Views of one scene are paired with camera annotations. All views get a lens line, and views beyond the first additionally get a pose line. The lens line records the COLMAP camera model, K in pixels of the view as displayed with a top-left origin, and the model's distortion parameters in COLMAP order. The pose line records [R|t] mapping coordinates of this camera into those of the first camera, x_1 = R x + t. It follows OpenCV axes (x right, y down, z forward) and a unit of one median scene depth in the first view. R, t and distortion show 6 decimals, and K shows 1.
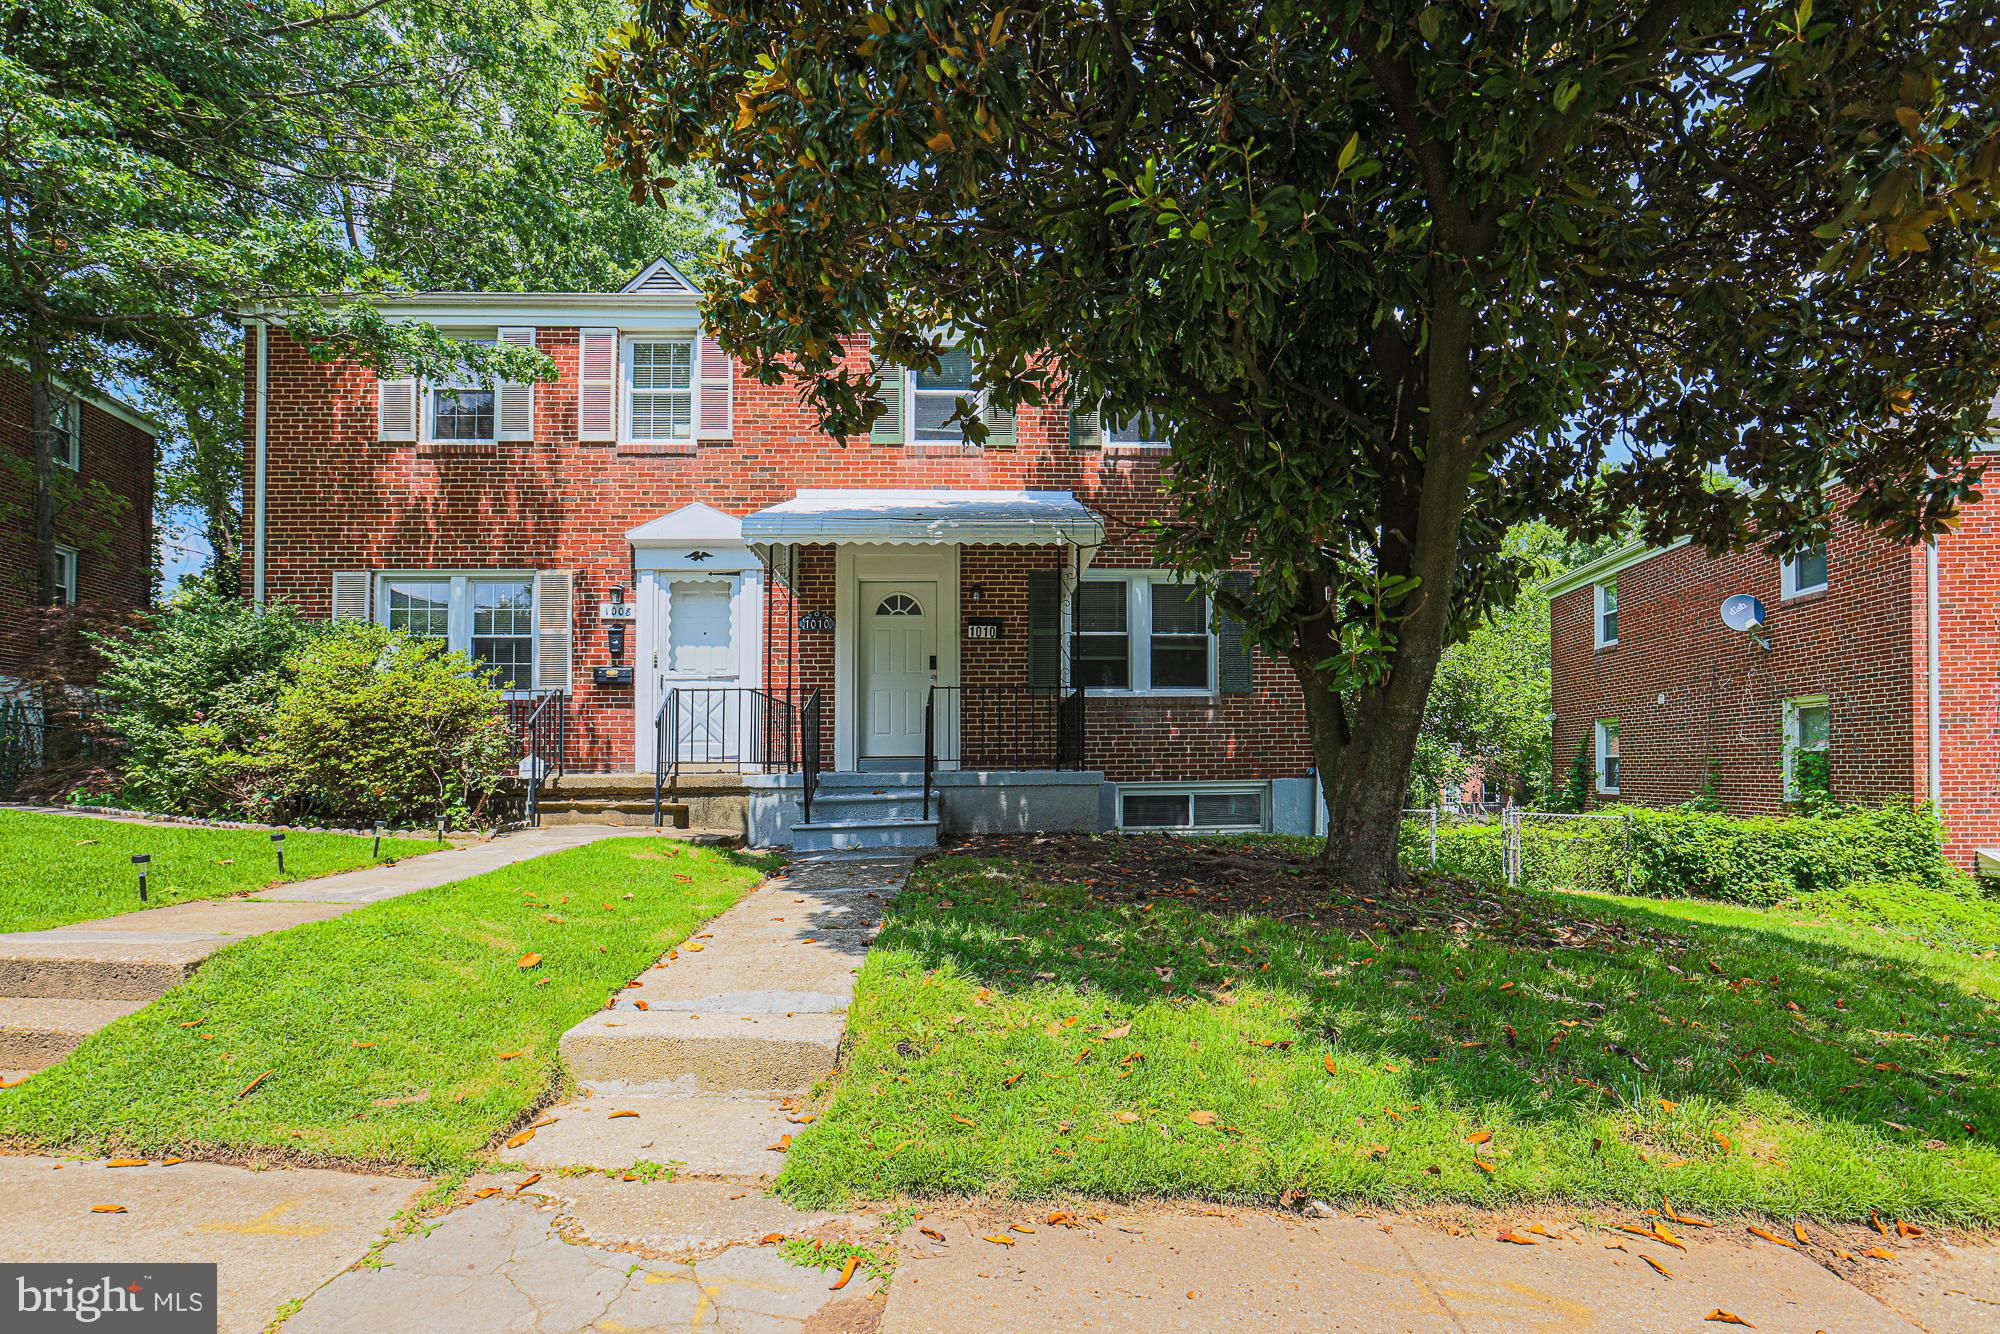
lens RADIAL K [[913.3, 0, 990.5], [0, 913.3, 744.9], [0, 0, 1]] dist [-0.038508, 0.010196]
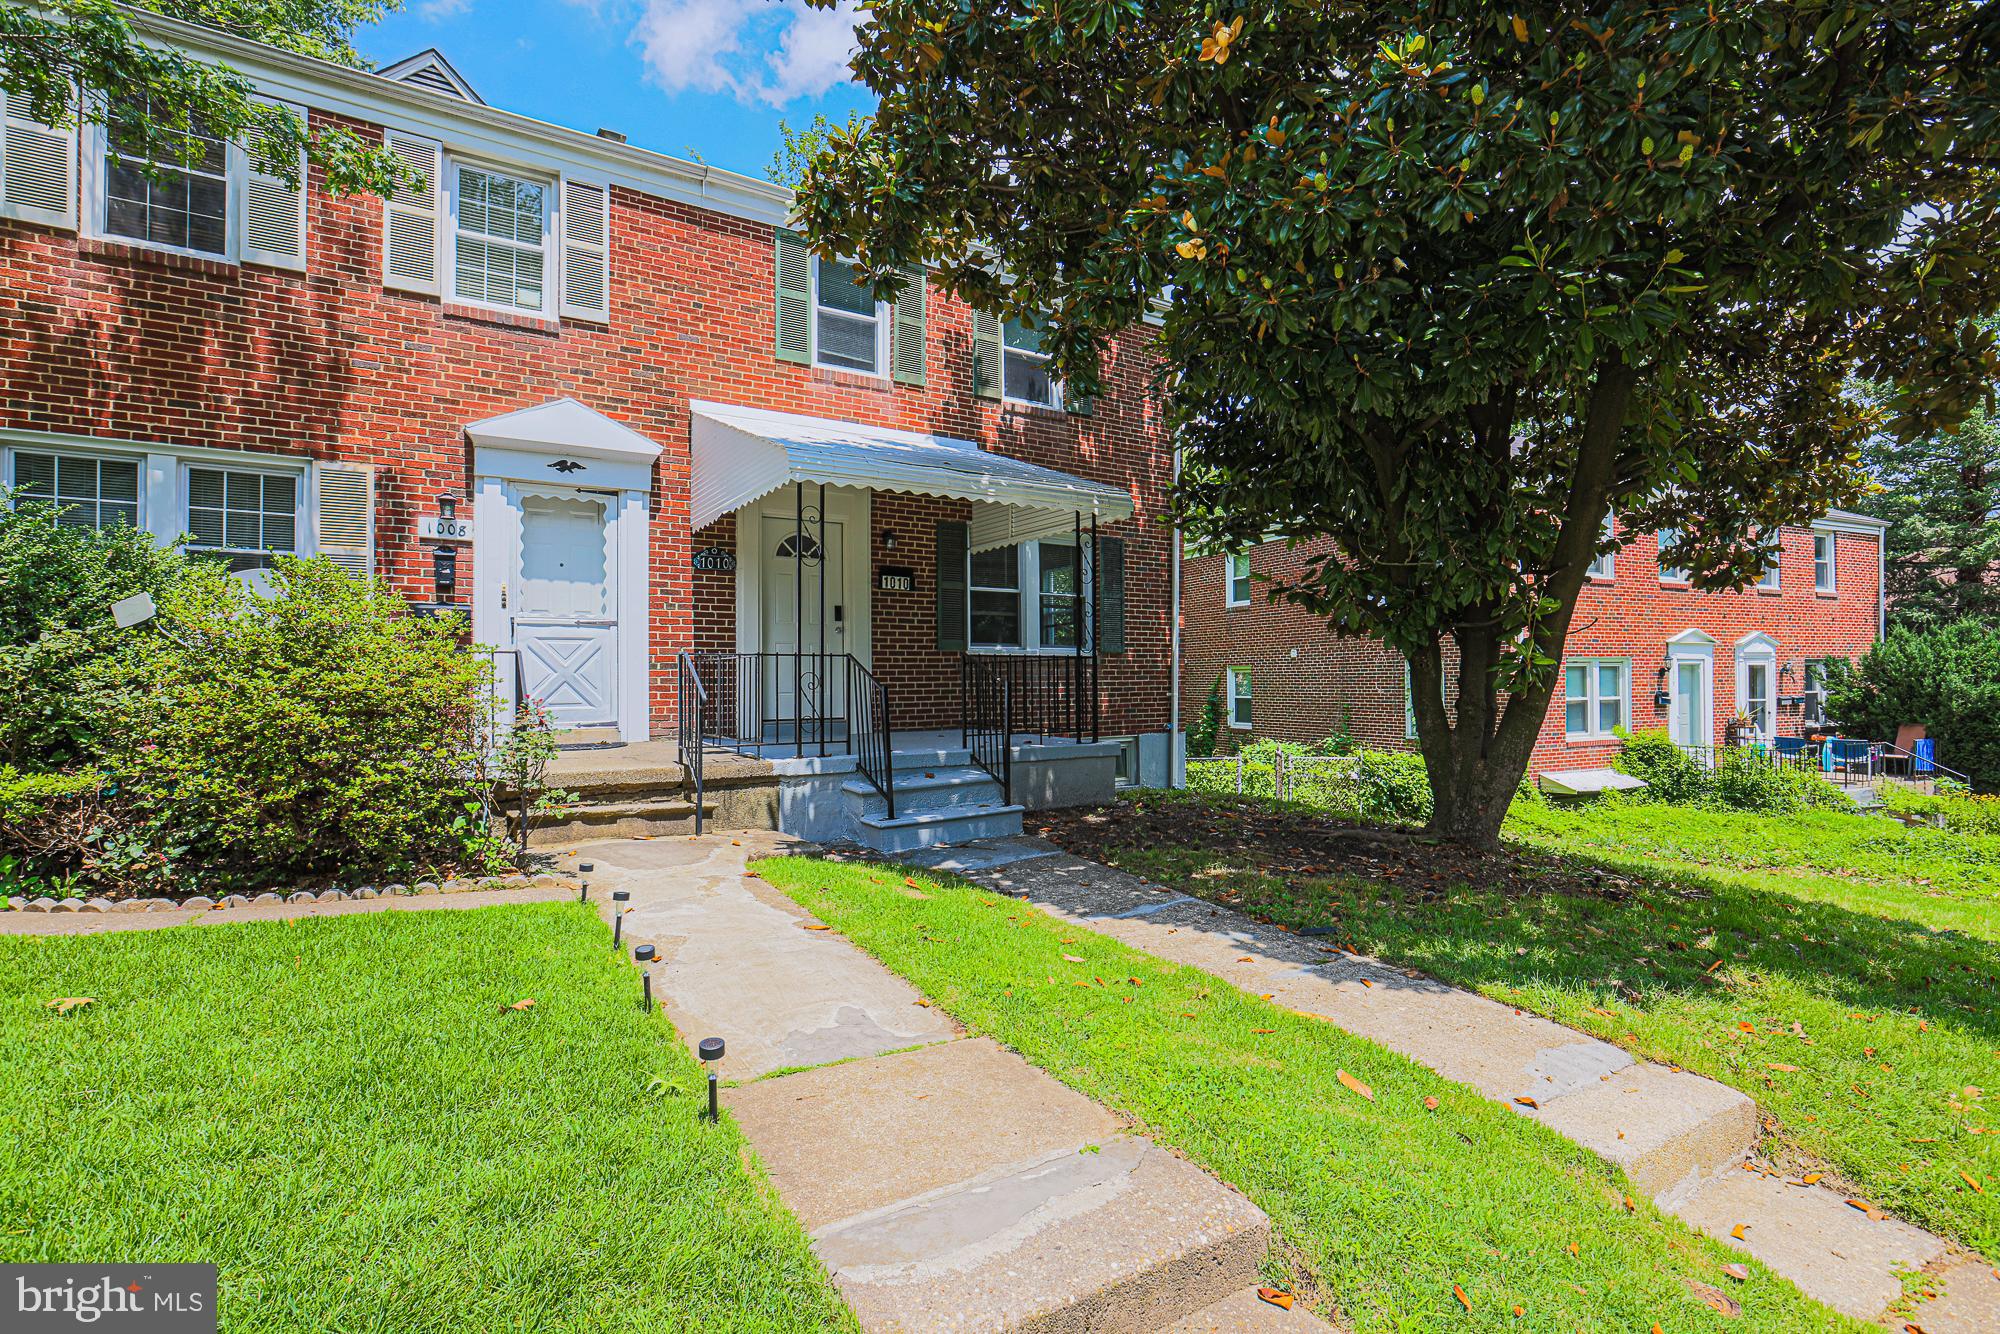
lens RADIAL K [[913.3, 0, 999.0], [0, 913.3, 677.2], [0, 0, 1]] dist [-0.038508, 0.010196]
pose [[0.875360, 0.005537, 0.483440, -0.368355], [-0.011396, 0.999893, 0.009182, -0.038936], [-0.483338, -0.013546, 0.875329, 0.141223]]
